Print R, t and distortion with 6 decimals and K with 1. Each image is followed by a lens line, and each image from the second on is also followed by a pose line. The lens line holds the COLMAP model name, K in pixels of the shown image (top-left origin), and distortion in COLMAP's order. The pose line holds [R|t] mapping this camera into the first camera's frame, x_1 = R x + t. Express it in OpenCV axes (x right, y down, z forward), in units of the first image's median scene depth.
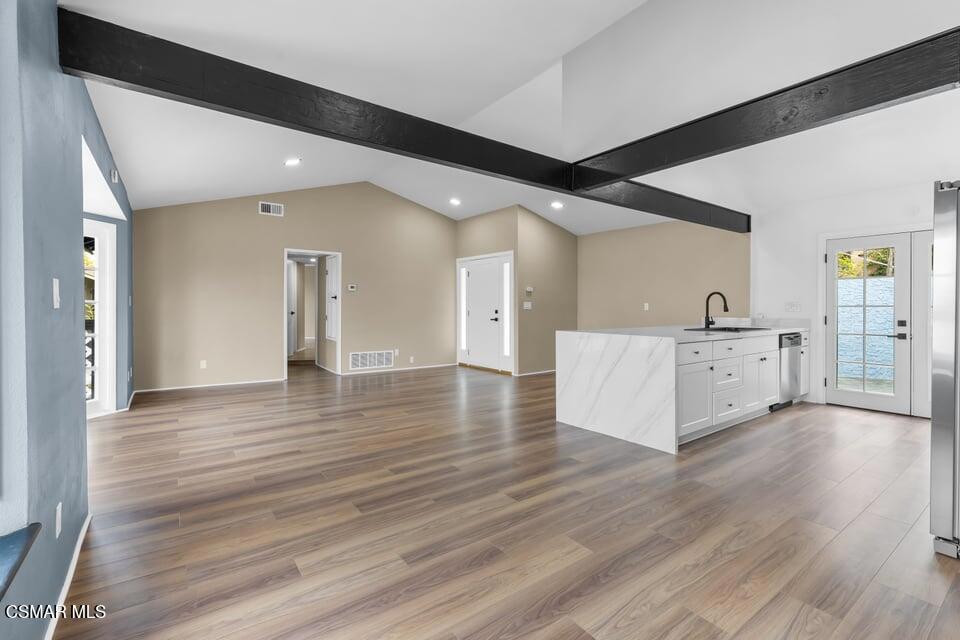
lens RADIAL K [[434.4, 0, 485.5], [0, 434.4, 303.8], [0, 0, 1]] dist [0.007337, 0.000039]
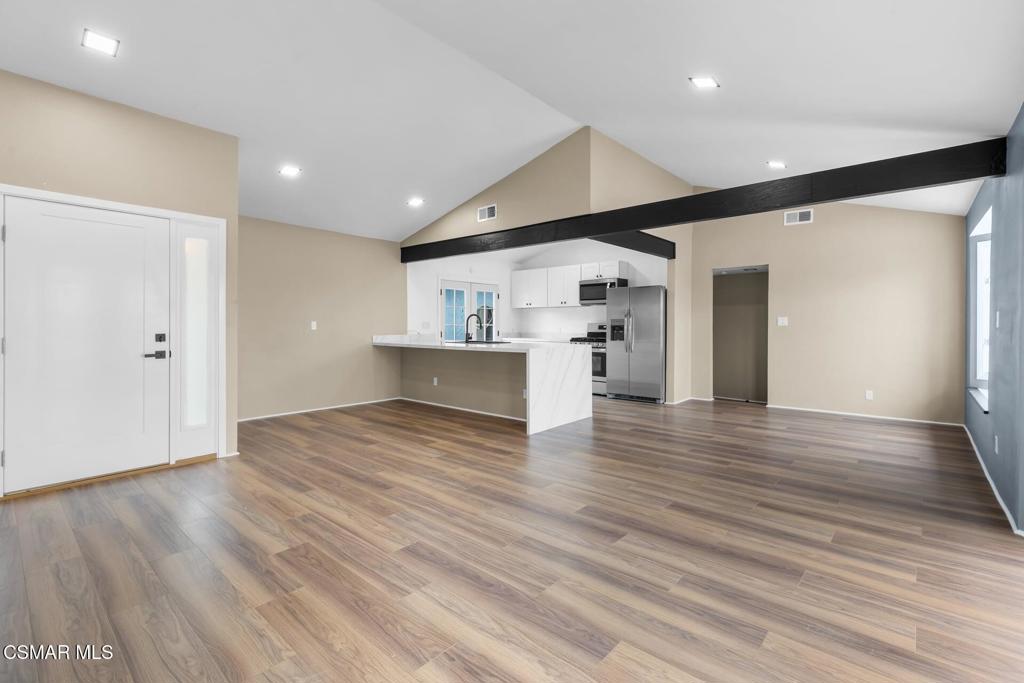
lens RADIAL K [[463.3, 0, 517.8], [0, 463.3, 324.2], [0, 0, 1]] dist [0.007337, 0.000039]
pose [[-0.216923, -0.001174, 0.976188, -0.828384], [-0.008237, 0.999966, -0.000628, 0.001816], [-0.976154, -0.008177, -0.216926, 1.147144]]
